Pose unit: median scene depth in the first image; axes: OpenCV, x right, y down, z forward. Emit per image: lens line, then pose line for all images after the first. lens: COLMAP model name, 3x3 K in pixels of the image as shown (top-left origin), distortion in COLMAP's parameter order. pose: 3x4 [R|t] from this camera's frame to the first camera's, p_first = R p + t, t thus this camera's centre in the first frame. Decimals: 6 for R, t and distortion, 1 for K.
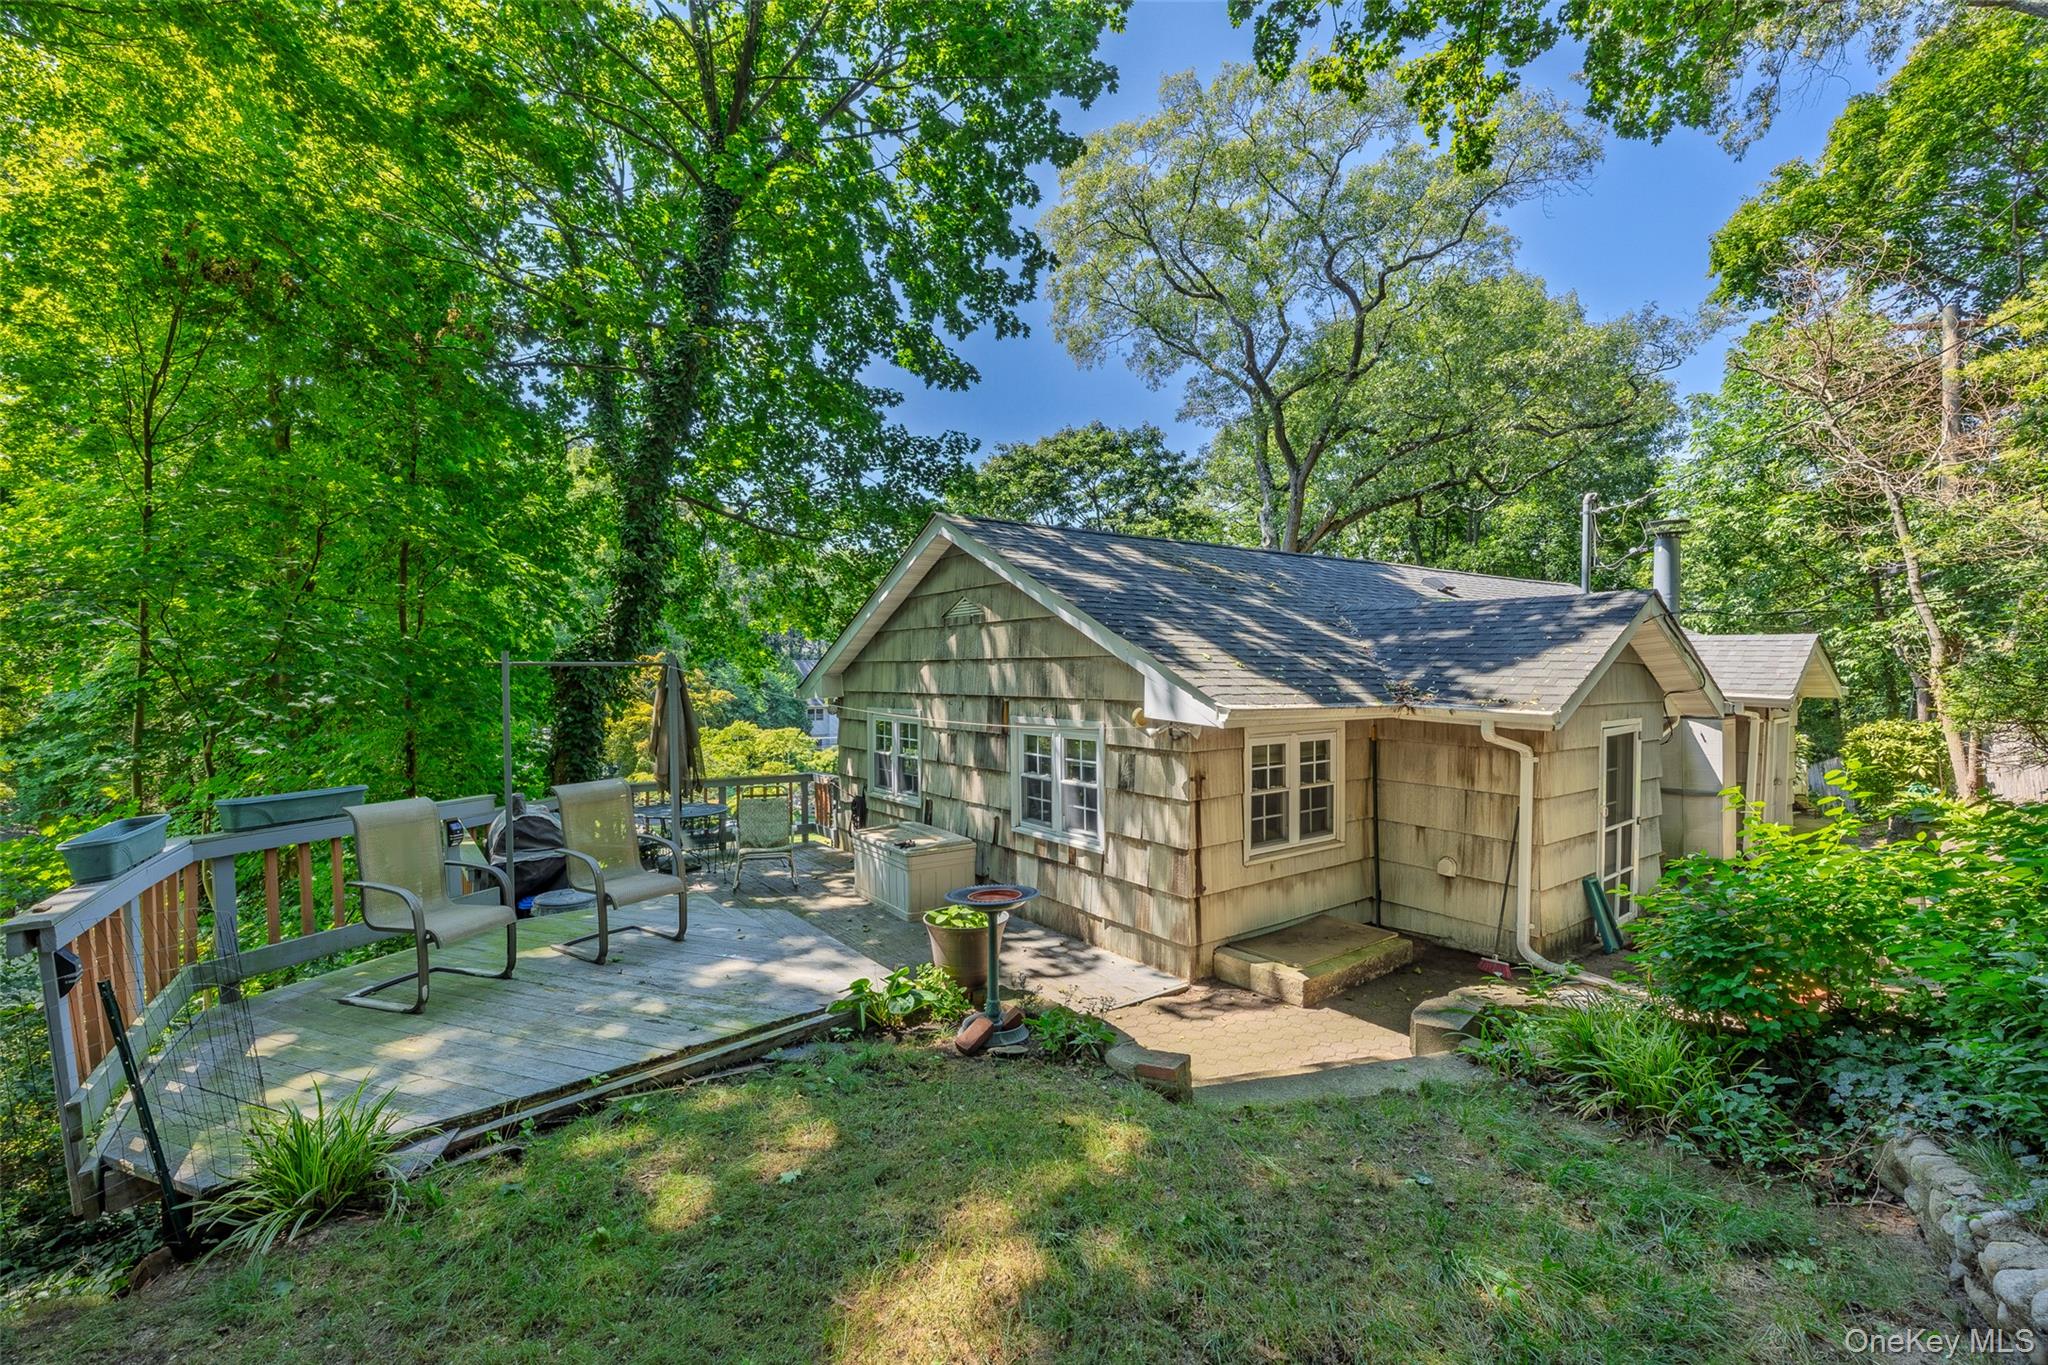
lens RADIAL K [[895.3, 0, 1025.5], [0, 895.3, 675.1], [0, 0, 1]] dist [-0.022582, -0.000076]
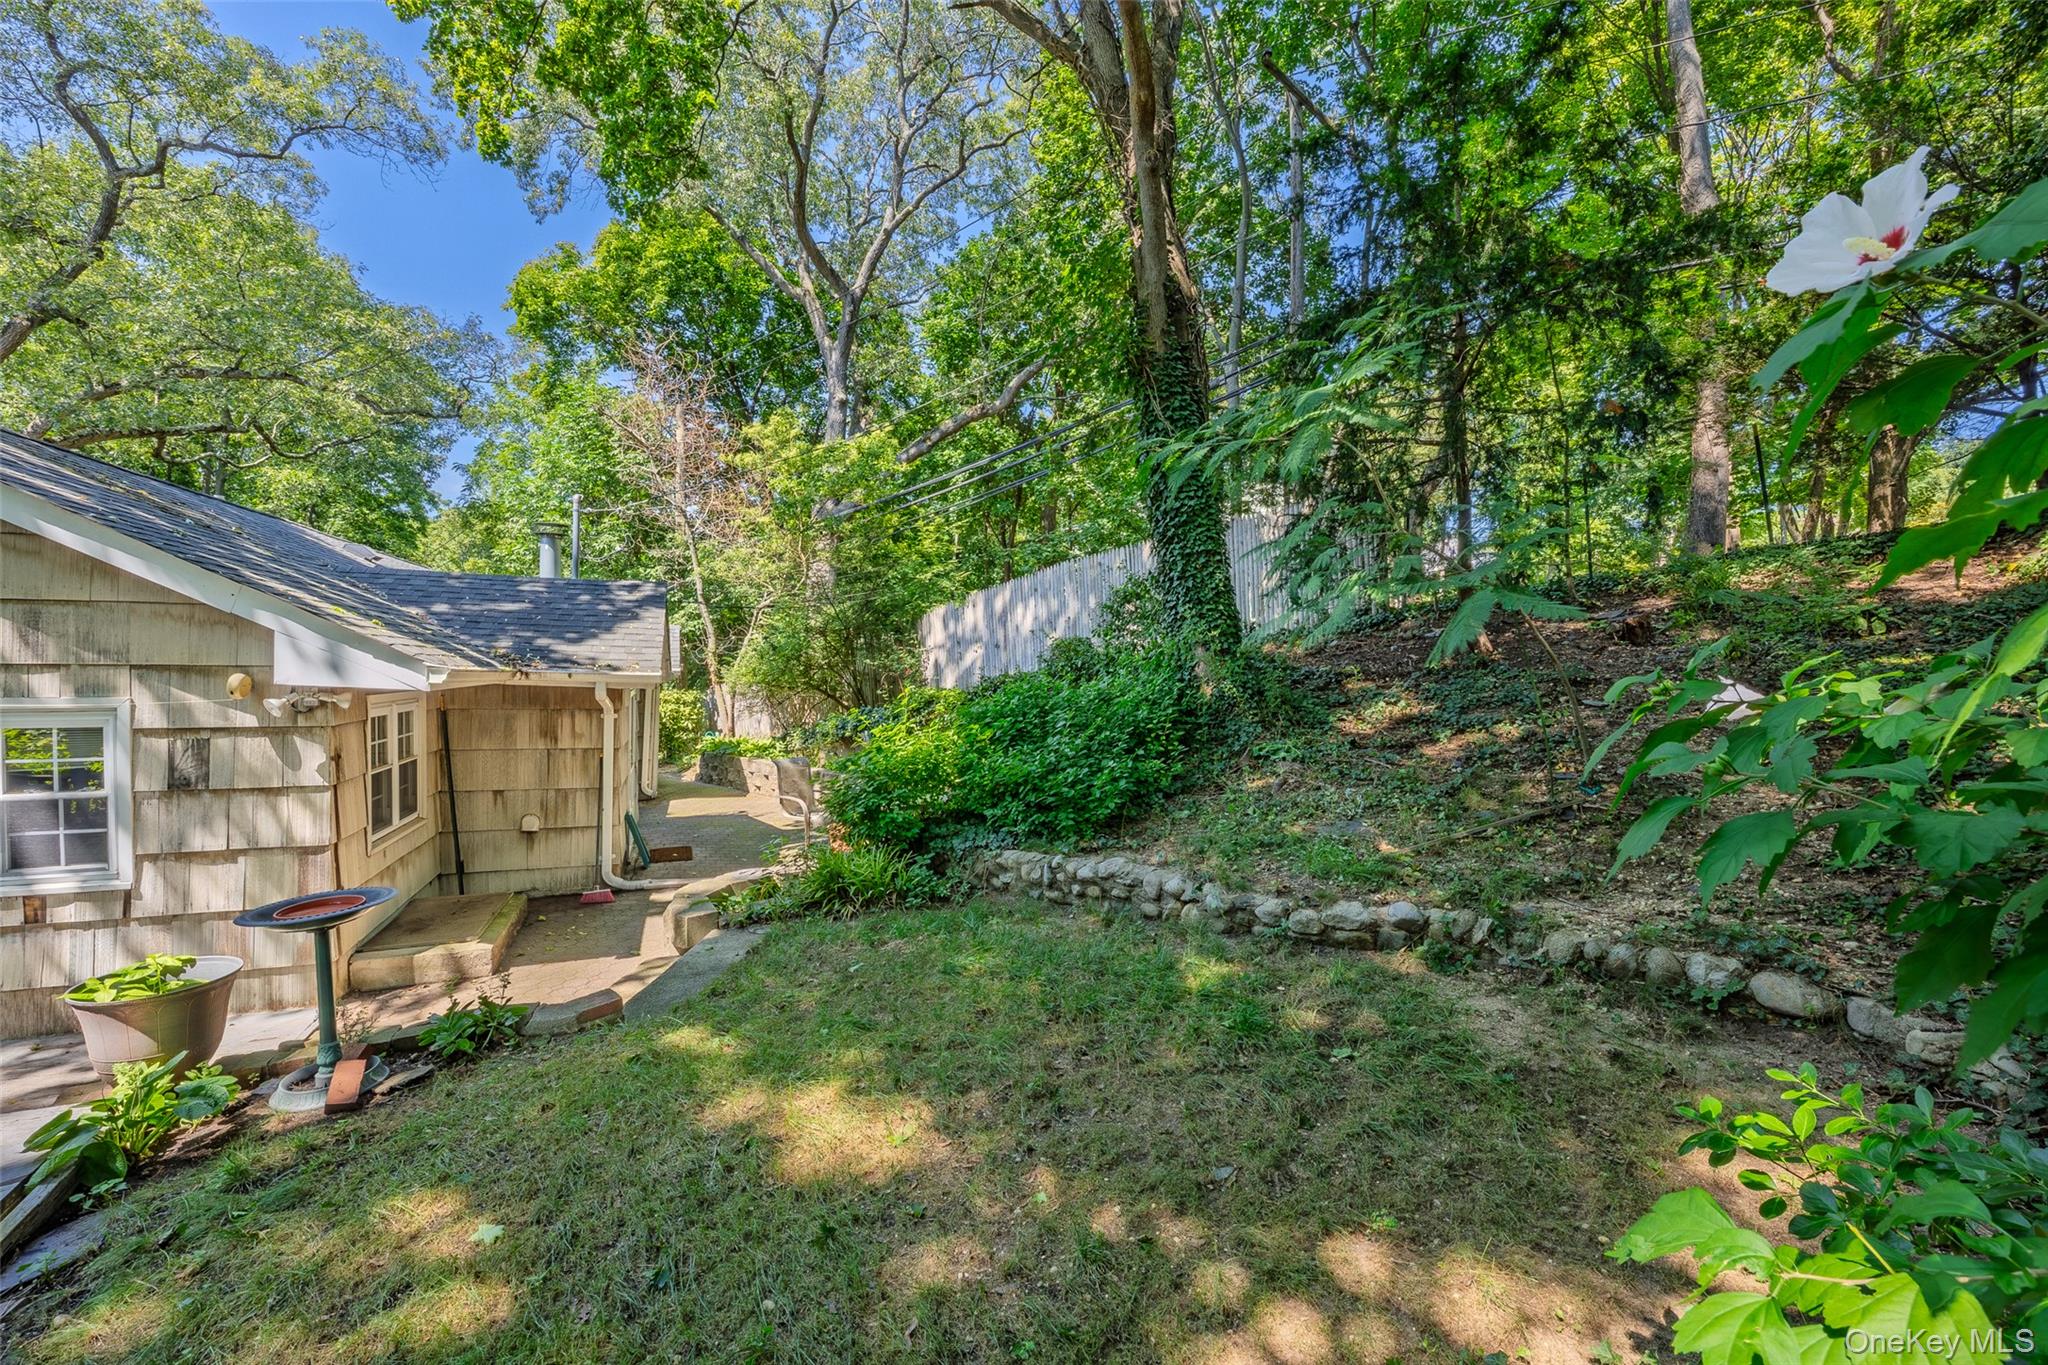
lens RADIAL K [[891.1, 0, 1025.7], [0, 891.1, 680.9], [0, 0, 1]] dist [0.002195, 0.000156]
pose [[0.229377, -0.009121, 0.973295, -0.439650], [-0.000969, 0.999953, 0.009599, 0.033910], [-0.973337, -0.003145, 0.229357, 0.175861]]
